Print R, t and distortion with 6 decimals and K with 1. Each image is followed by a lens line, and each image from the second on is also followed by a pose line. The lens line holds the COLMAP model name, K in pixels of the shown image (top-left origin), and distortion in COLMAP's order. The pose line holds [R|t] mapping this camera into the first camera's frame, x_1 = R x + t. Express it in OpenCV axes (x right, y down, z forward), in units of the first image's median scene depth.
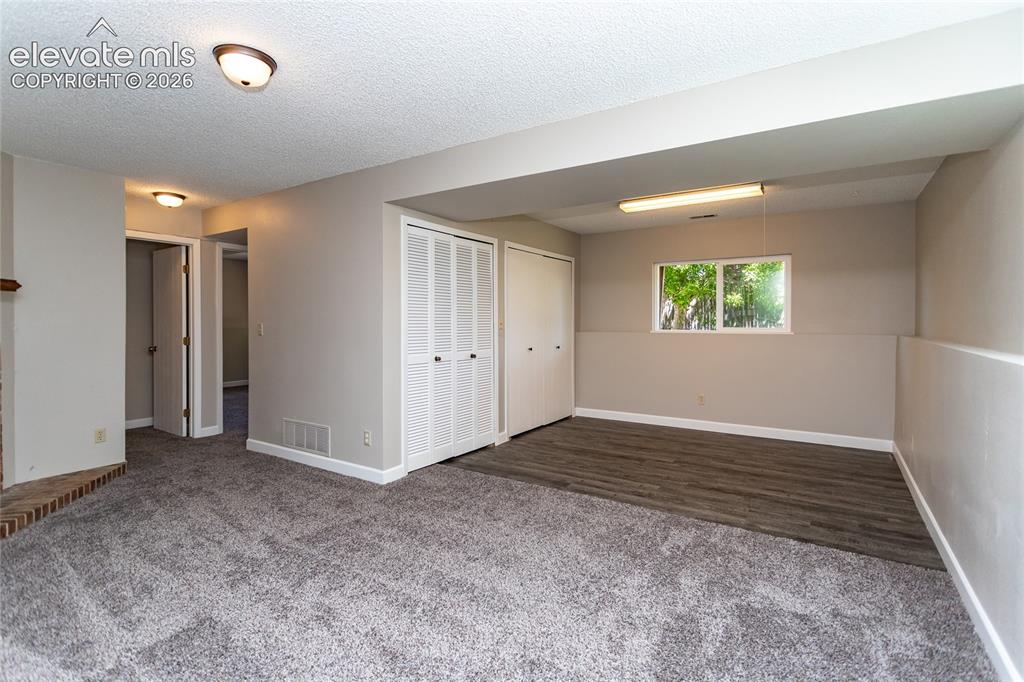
lens RADIAL K [[487.7, 0, 511.5], [0, 487.7, 321.8], [0, 0, 1]] dist [0.001841, 0.000505]
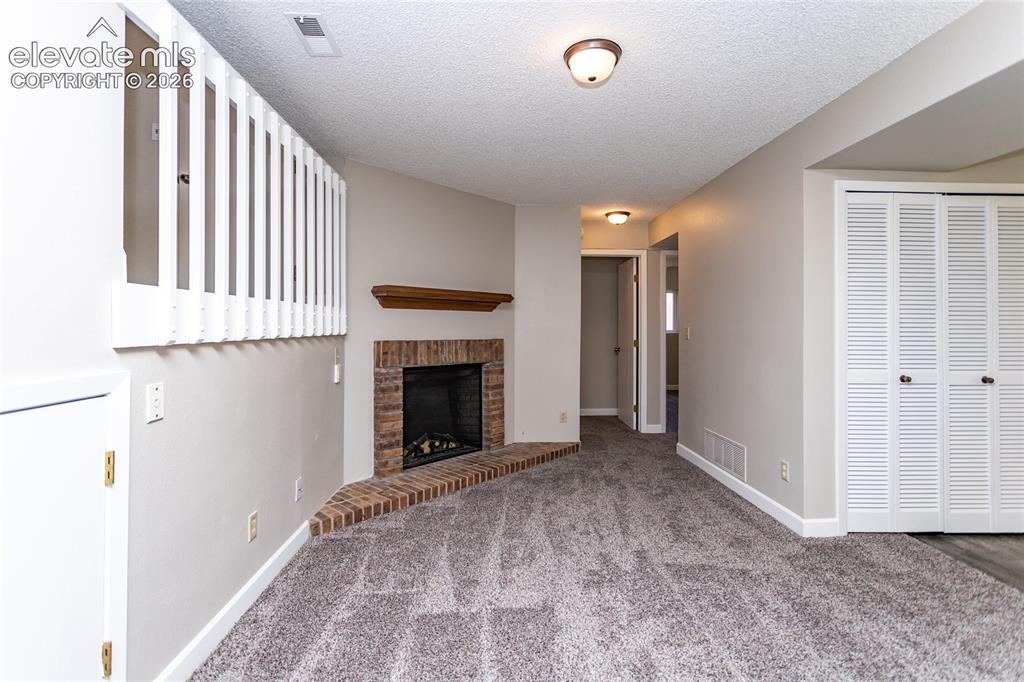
lens RADIAL K [[487.7, 0, 511.5], [0, 487.7, 321.8], [0, 0, 1]] dist [0.001841, 0.000505]
pose [[0.582593, -0.007153, -0.812733, 0.094277], [-0.006214, 0.999893, -0.013254, 0.009701], [0.812740, 0.012772, 0.582486, 0.178776]]
